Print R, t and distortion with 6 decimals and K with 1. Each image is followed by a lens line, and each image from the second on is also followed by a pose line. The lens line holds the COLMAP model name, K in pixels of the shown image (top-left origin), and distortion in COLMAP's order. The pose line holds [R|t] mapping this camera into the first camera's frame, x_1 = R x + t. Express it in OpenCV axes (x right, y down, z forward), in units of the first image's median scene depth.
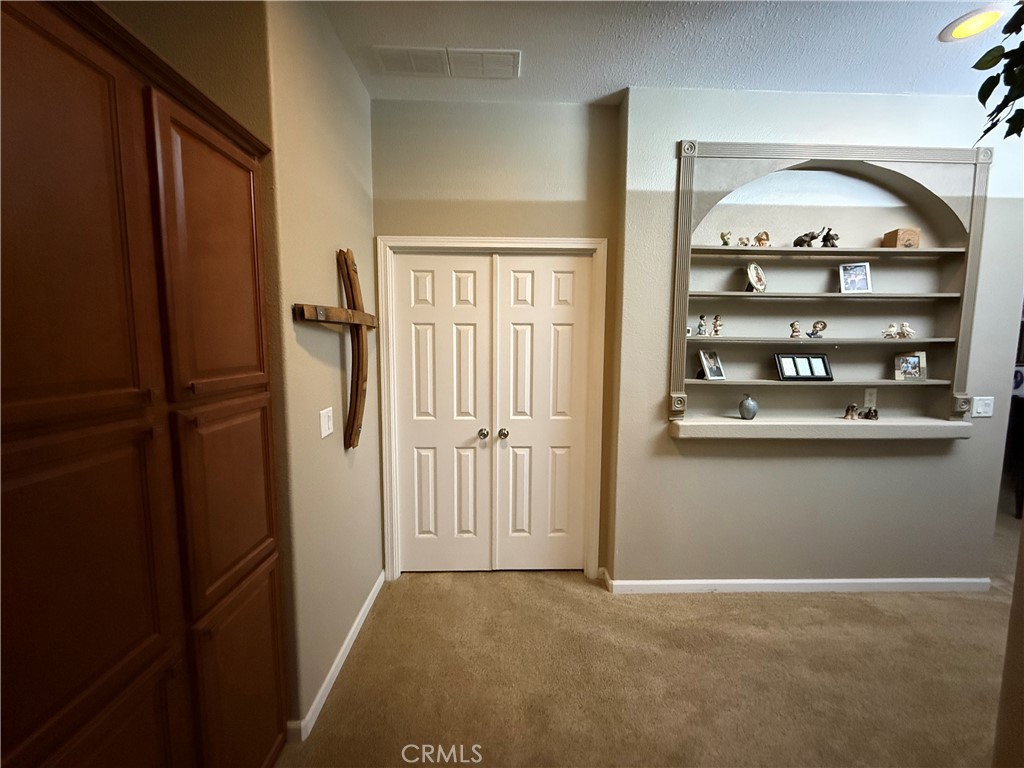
lens RADIAL K [[408.4, 0, 510.0], [0, 408.4, 386.4], [0, 0, 1]] dist [-0.000327, 0.000393]
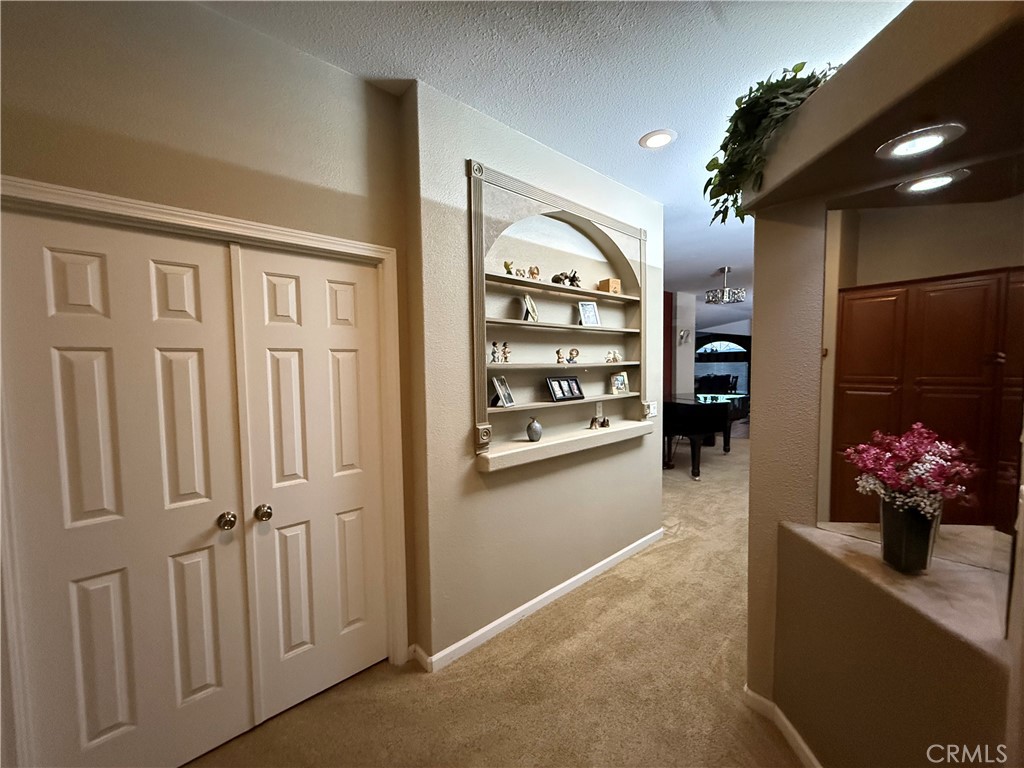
lens RADIAL K [[408.4, 0, 510.0], [0, 408.4, 386.4], [0, 0, 1]] dist [-0.000327, 0.000393]
pose [[0.758809, -0.053596, 0.649105, -0.142817], [0.085285, 0.996204, -0.017442, -0.047345], [-0.645706, 0.068594, 0.760499, 0.233817]]
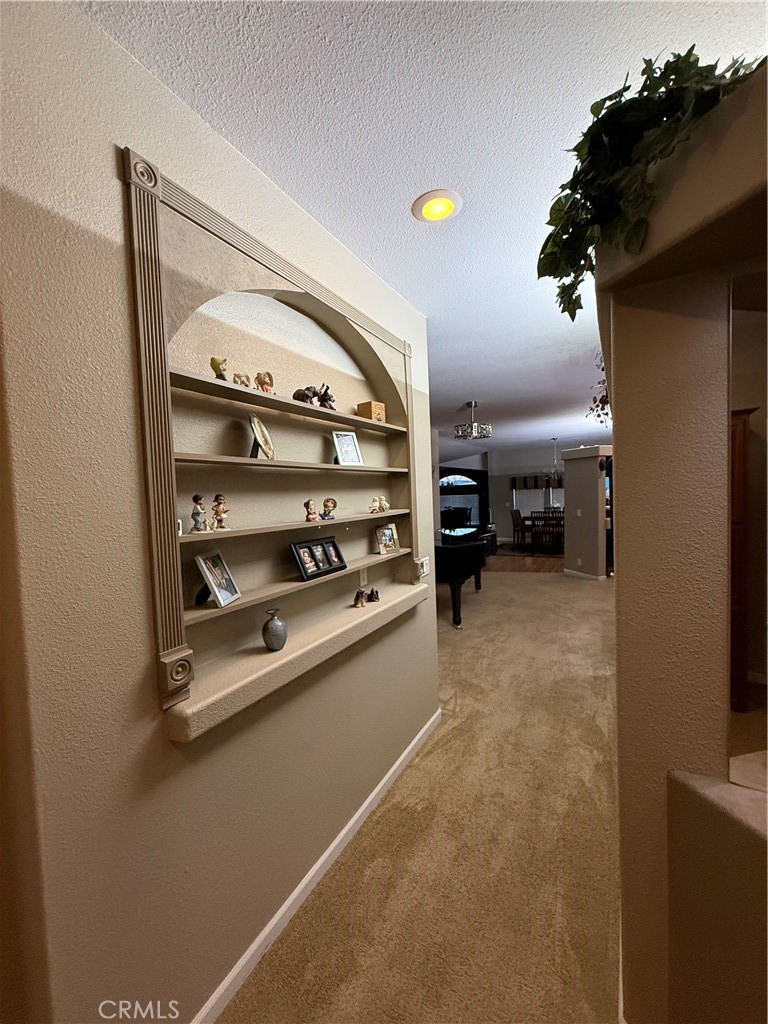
lens RADIAL K [[408.4, 0, 382.9], [0, 408.4, 509.2], [0, 0, 1]] dist [-0.000327, 0.000393]
pose [[0.513314, -0.059592, 0.856129, 0.120061], [0.128826, 0.991633, -0.008217, -0.116837], [-0.848476, 0.114509, 0.516697, 0.490721]]
